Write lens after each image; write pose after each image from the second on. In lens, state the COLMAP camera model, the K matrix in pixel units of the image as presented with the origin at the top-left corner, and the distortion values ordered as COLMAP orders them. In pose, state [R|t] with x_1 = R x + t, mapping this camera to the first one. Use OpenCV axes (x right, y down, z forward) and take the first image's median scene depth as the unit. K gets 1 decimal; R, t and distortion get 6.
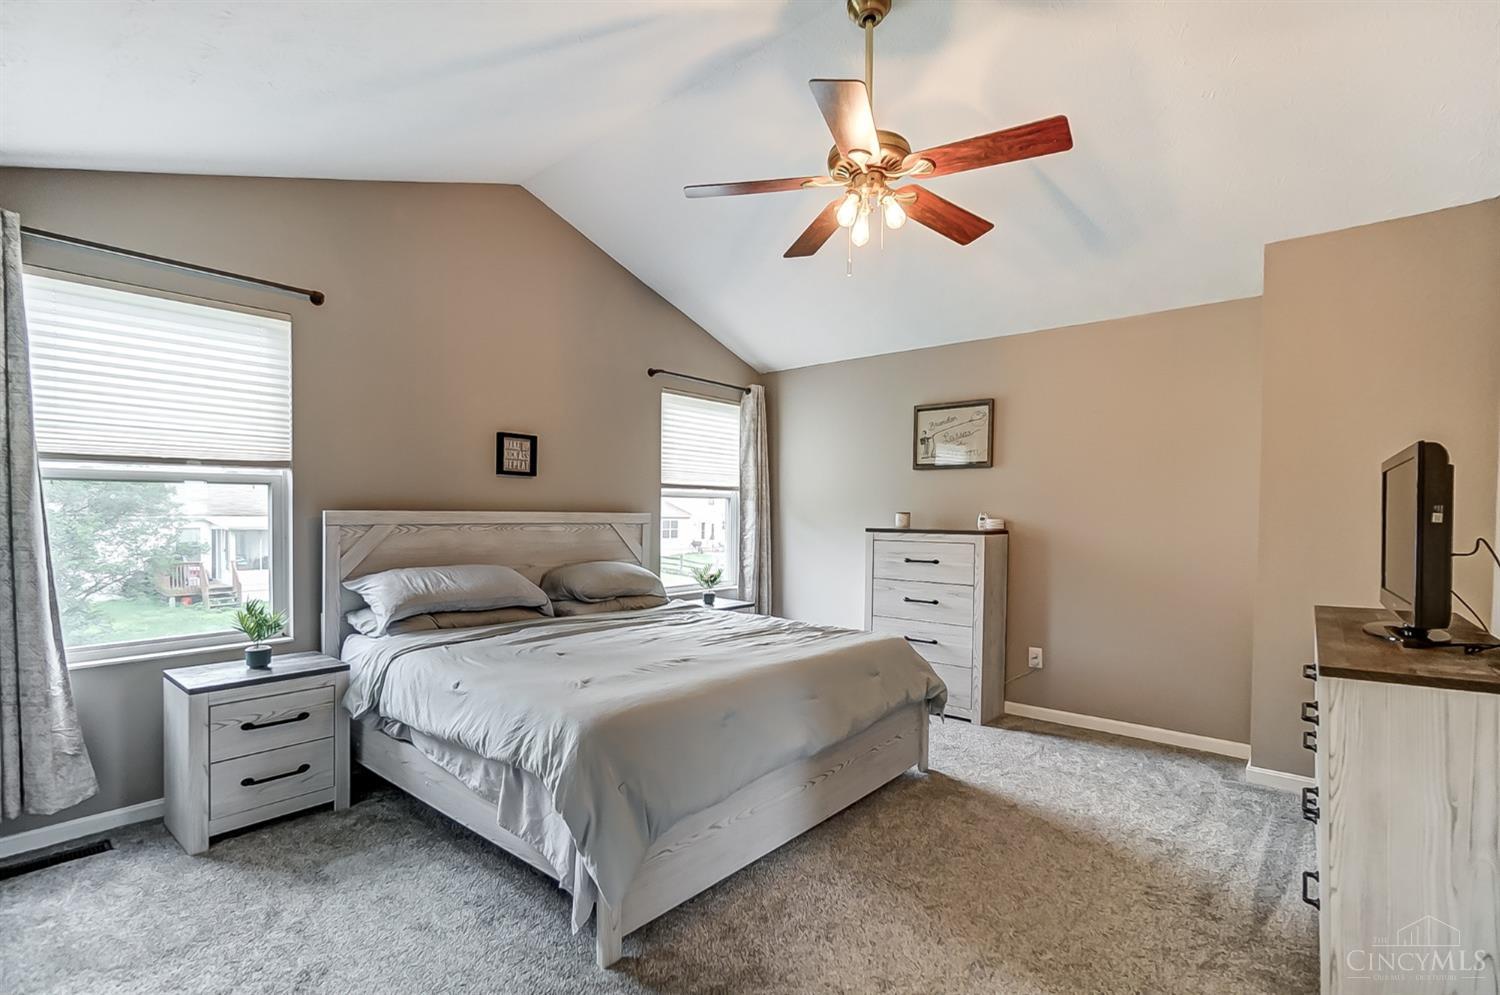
lens RADIAL K [[680.8, 0, 747.3], [0, 680.8, 512.0], [0, 0, 1]] dist [-0.018108, 0.008449]
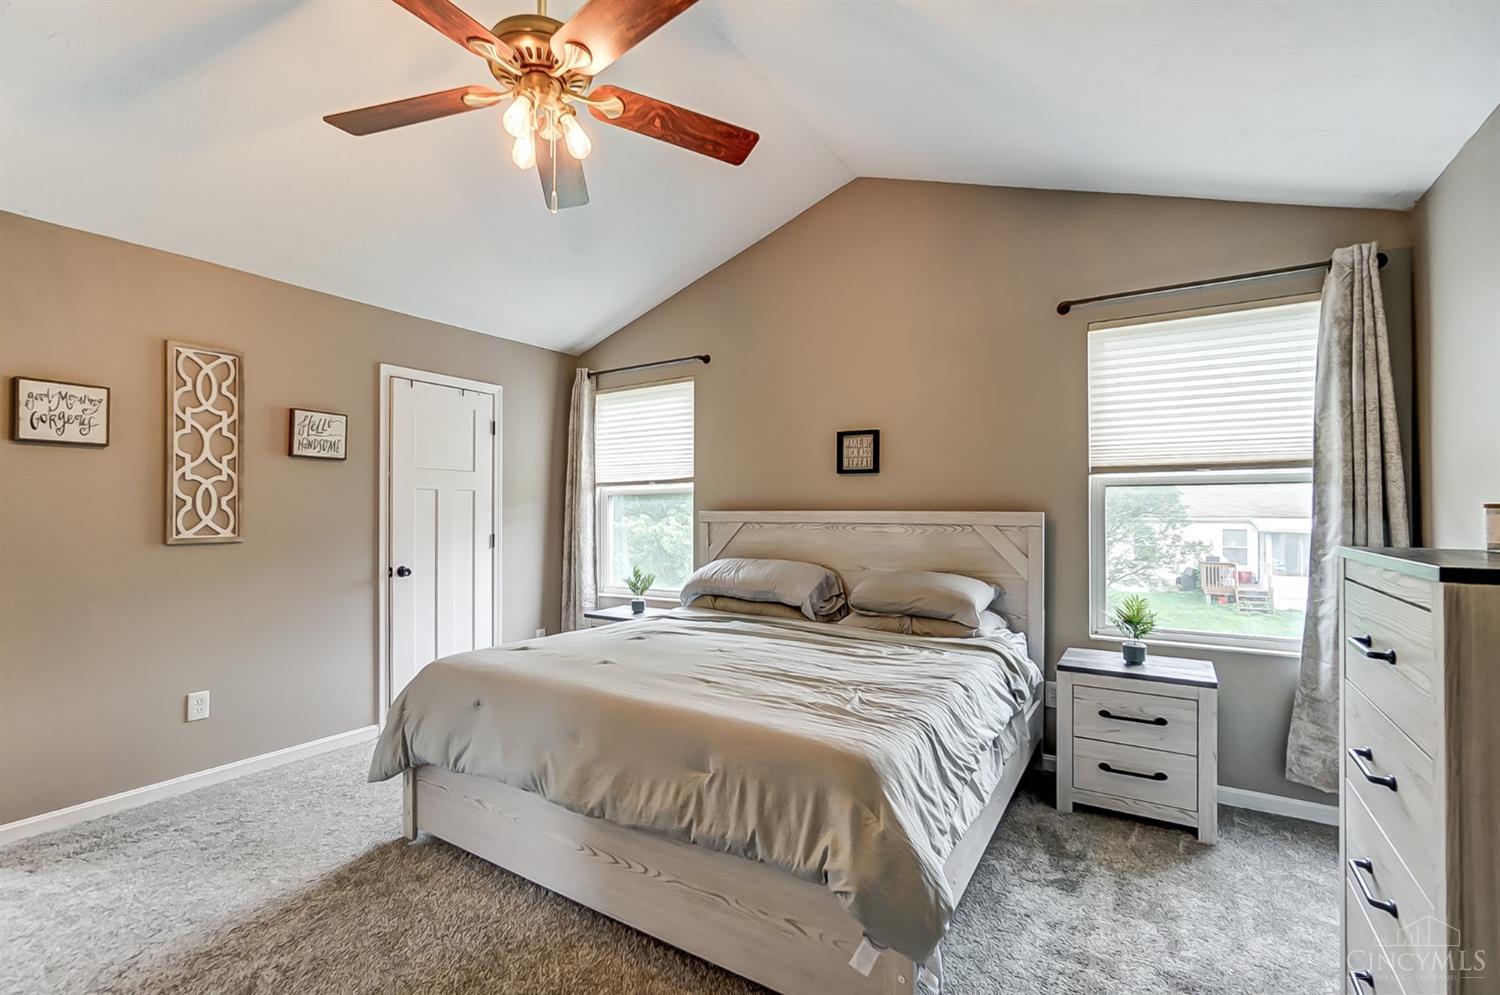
lens RADIAL K [[680.8, 0, 746.2], [0, 680.8, 502.6], [0, 0, 1]] dist [-0.018108, 0.008449]
pose [[0.128315, -0.019332, -0.991545, 0.590892], [0.001972, 0.999813, -0.019239, 0.006000], [0.991732, 0.000514, 0.128329, 0.702205]]
